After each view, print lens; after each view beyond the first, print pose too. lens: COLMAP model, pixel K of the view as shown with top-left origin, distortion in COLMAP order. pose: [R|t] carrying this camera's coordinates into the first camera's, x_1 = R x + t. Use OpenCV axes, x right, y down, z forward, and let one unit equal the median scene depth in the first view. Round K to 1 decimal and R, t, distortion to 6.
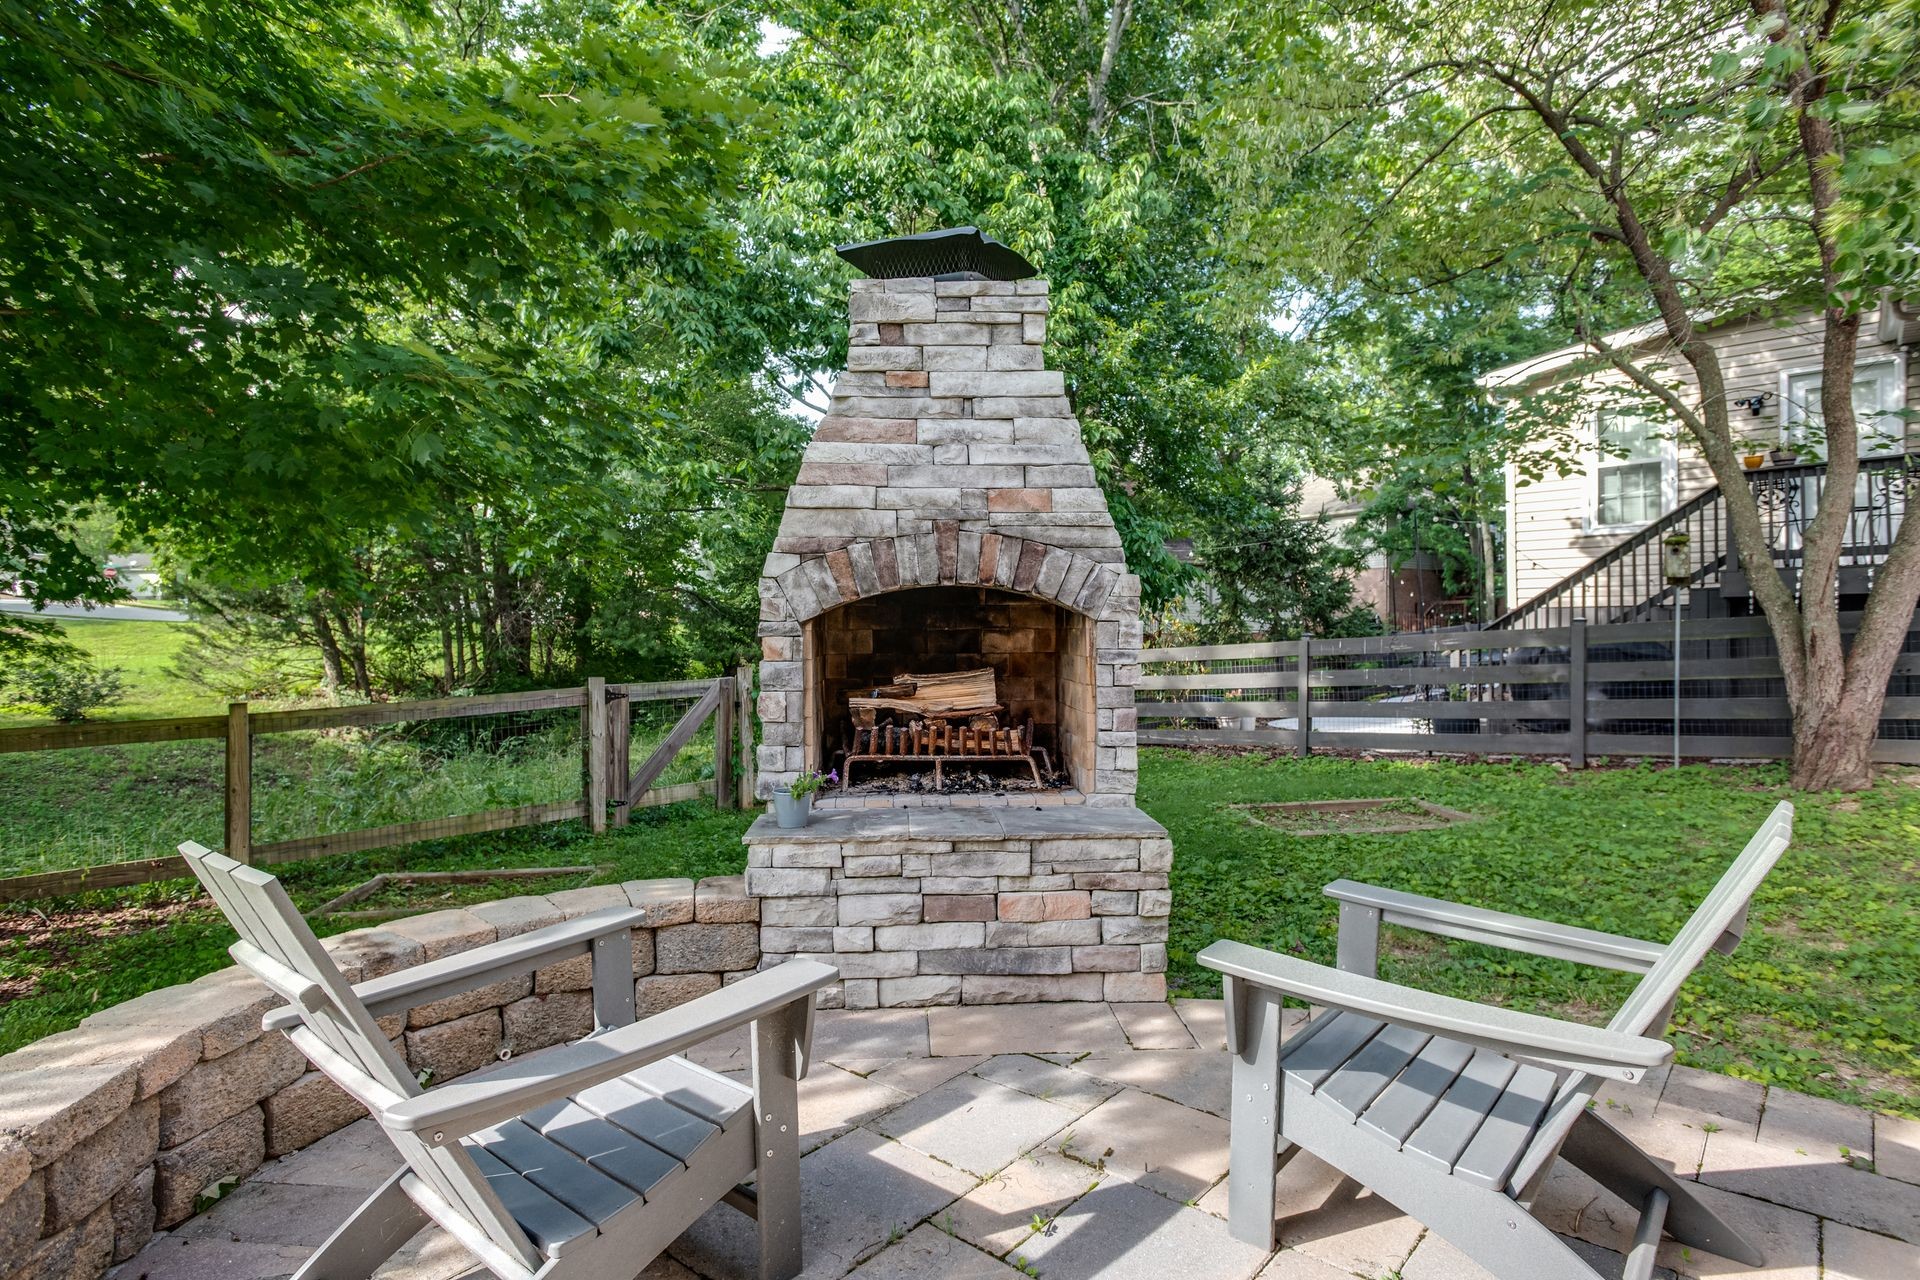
lens RADIAL K [[997.8, 0, 958.4], [0, 997.8, 639.0], [0, 0, 1]] dist [-0.001802, 0.000191]
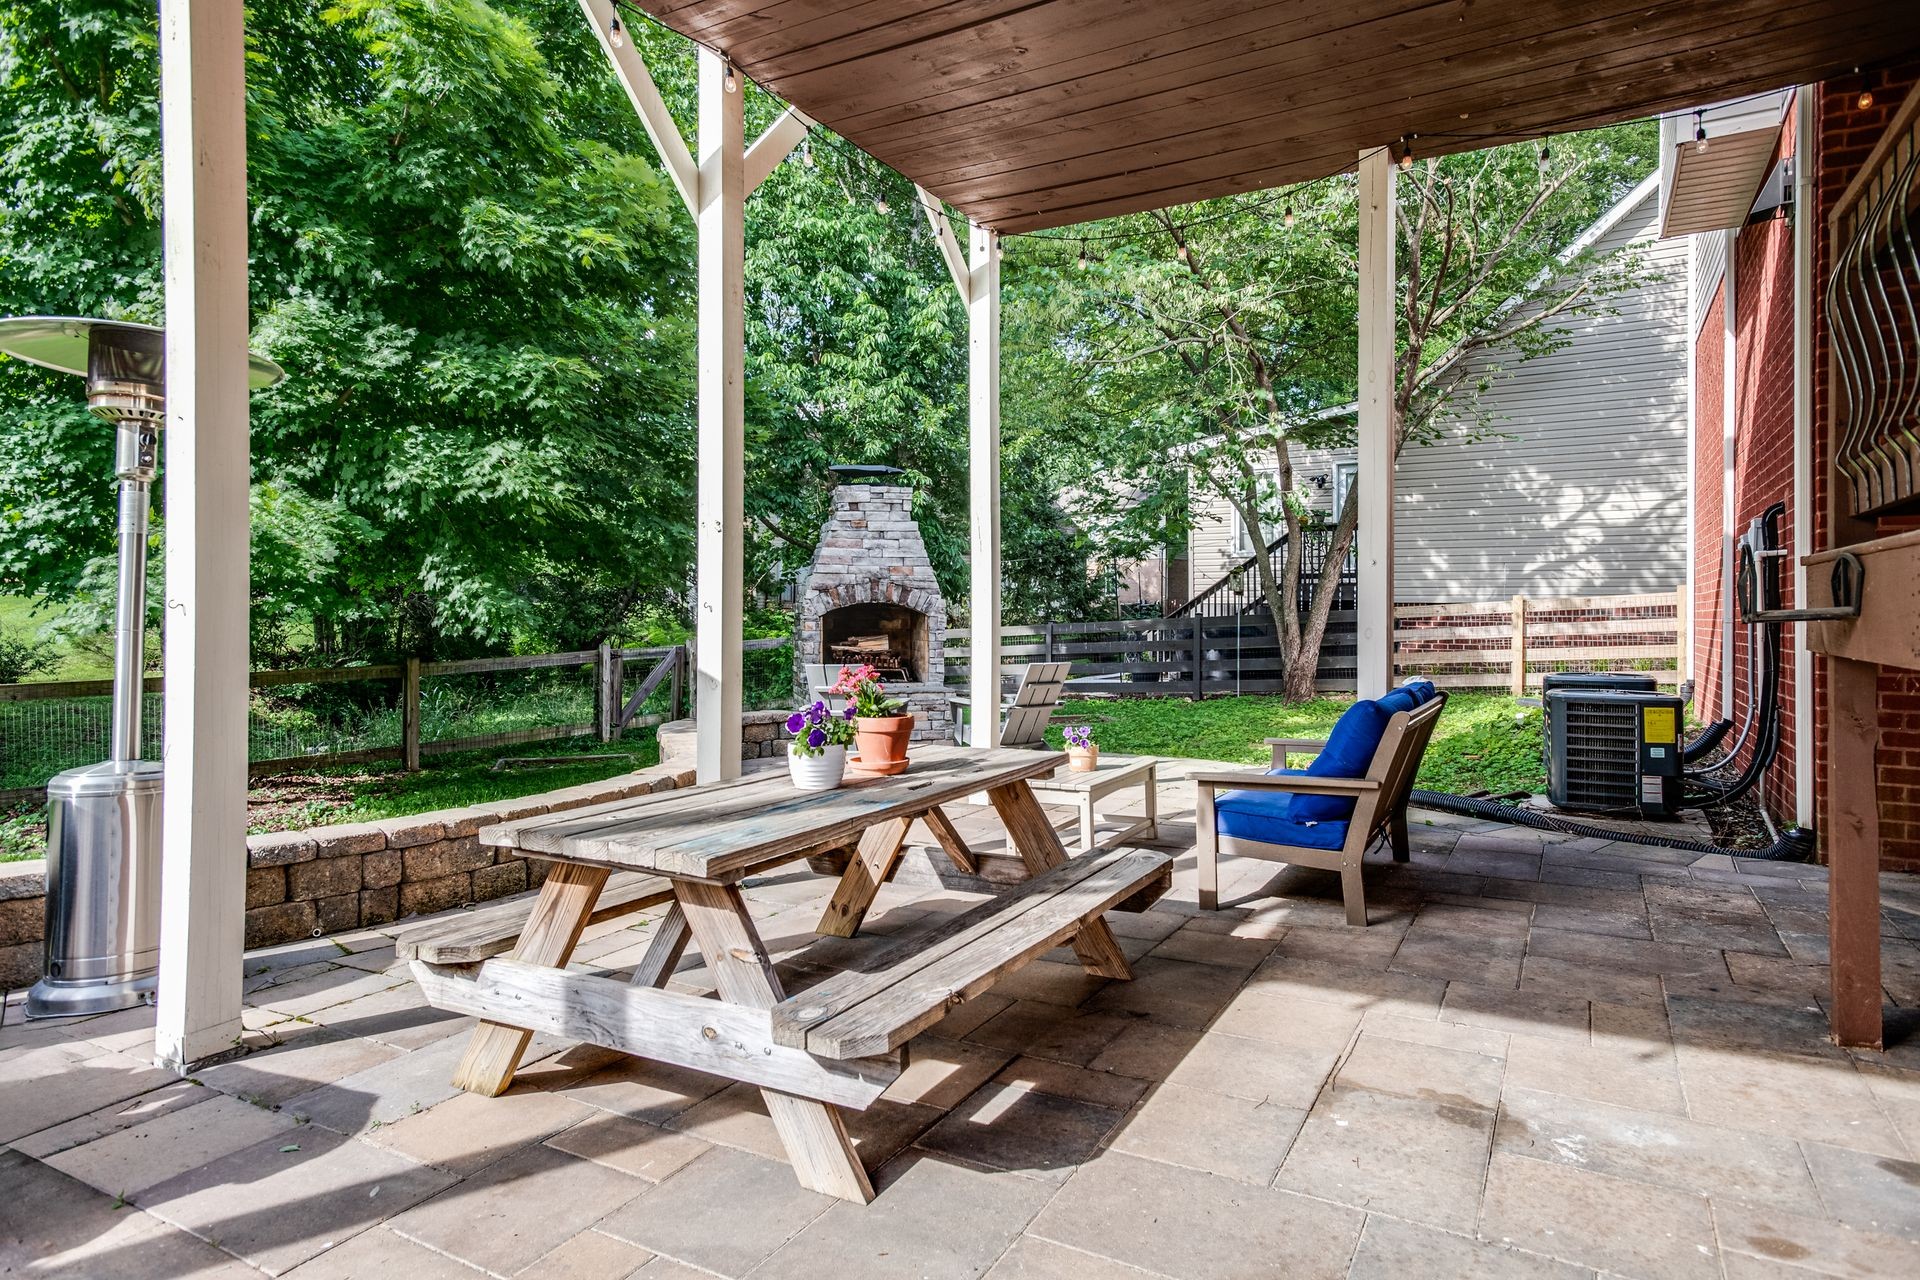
lens RADIAL K [[1107.1, 0, 961.7], [0, 1107.1, 627.9], [0, 0, 1]] dist [-0.000517, 0.000006]
pose [[0.980849, 0.007559, 0.194623, -0.185612], [-0.008872, 0.999943, 0.005875, -0.003572], [-0.194567, -0.007489, 0.980861, -1.008407]]
